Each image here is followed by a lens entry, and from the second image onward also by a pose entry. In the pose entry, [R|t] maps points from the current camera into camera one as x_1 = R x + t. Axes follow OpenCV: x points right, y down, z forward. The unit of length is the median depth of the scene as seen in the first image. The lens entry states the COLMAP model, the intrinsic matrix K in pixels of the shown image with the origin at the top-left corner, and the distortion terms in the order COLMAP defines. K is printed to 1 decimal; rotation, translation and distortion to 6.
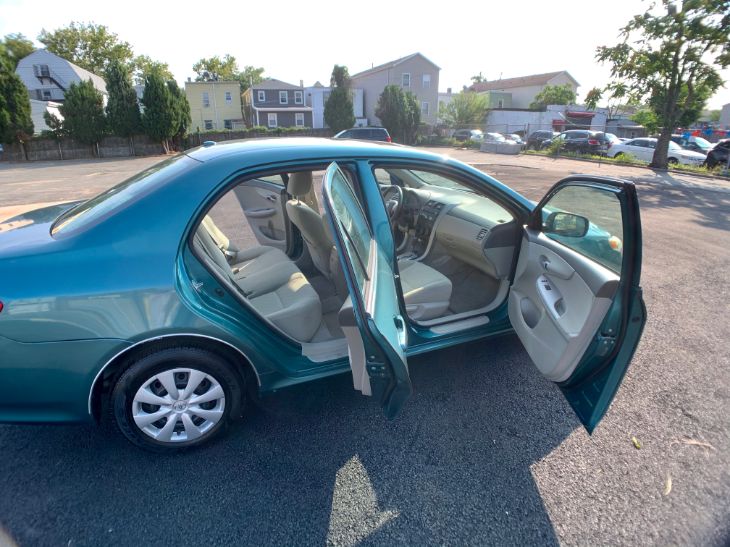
lens RADIAL K [[388.7, 0, 366.1], [0, 388.7, 269.9], [0, 0, 1]] dist [-0.096814, 0.015482]
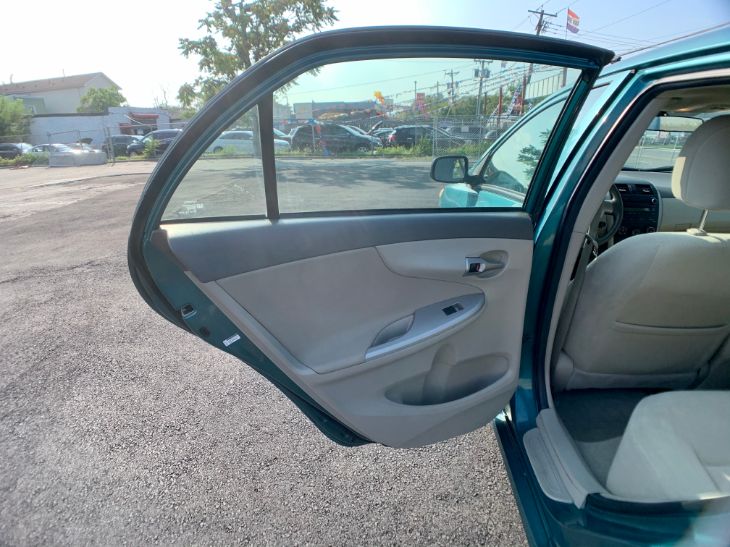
lens RADIAL K [[388.7, 0, 363.3], [0, 388.7, 266.9], [0, 0, 1]] dist [-0.096814, 0.015482]
pose [[0.480415, -0.301801, 0.823479, -0.071131], [0.319990, 0.934520, 0.155816, -0.034752], [-0.816583, 0.188649, 0.545531, 0.127777]]
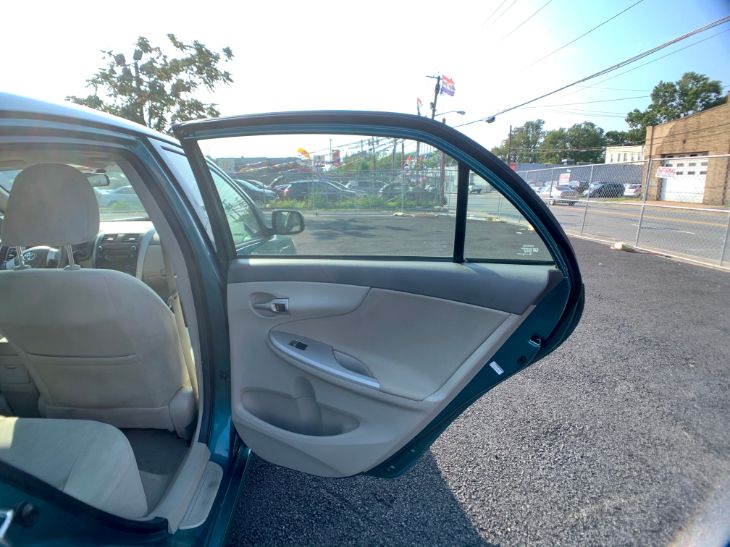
lens RADIAL K [[388.7, 0, 354.5], [0, 388.7, 267.6], [0, 0, 1]] dist [-0.096814, 0.015482]
pose [[0.359835, -0.200634, 0.911188, -0.036515], [0.330567, 0.940670, 0.076582, -0.003825], [-0.872493, 0.273652, 0.404810, 0.045174]]
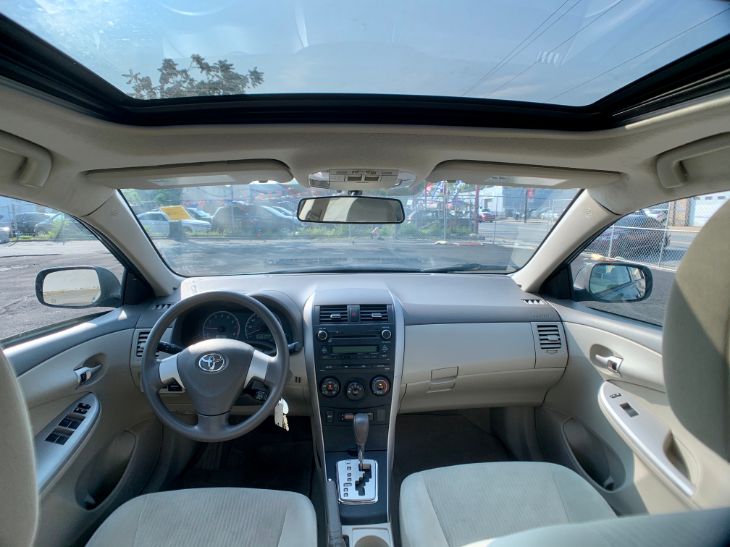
lens RADIAL K [[388.7, 0, 359.6], [0, 388.7, 271.9], [0, 0, 1]] dist [-0.096814, 0.015482]
pose [[0.364671, -0.150185, 0.918945, -0.020614], [0.331733, 0.943105, 0.022490, -0.025893], [-0.870039, 0.296643, 0.393744, 0.100782]]
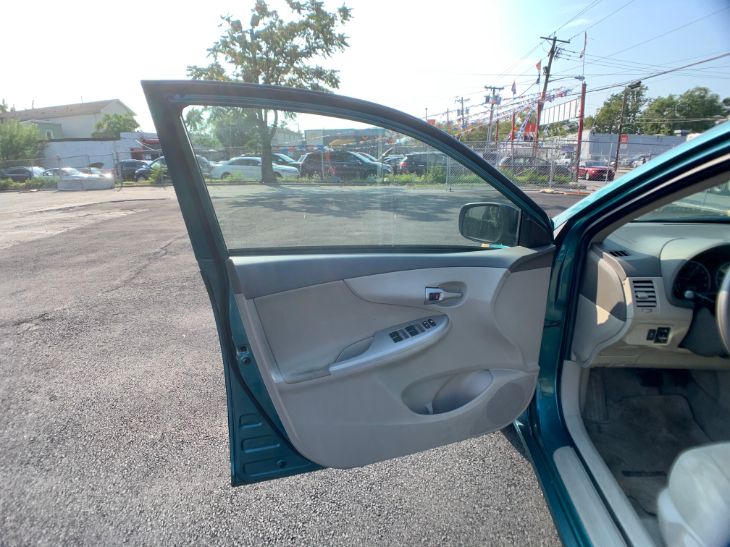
lens RADIAL K [[388.7, 0, 357.8], [0, 388.7, 266.3], [0, 0, 1]] dist [-0.096814, 0.015482]
pose [[0.513824, -0.242901, 0.822790, -0.040157], [0.313238, 0.945983, 0.083656, -0.041654], [-0.798665, 0.214744, 0.562155, 0.144526]]
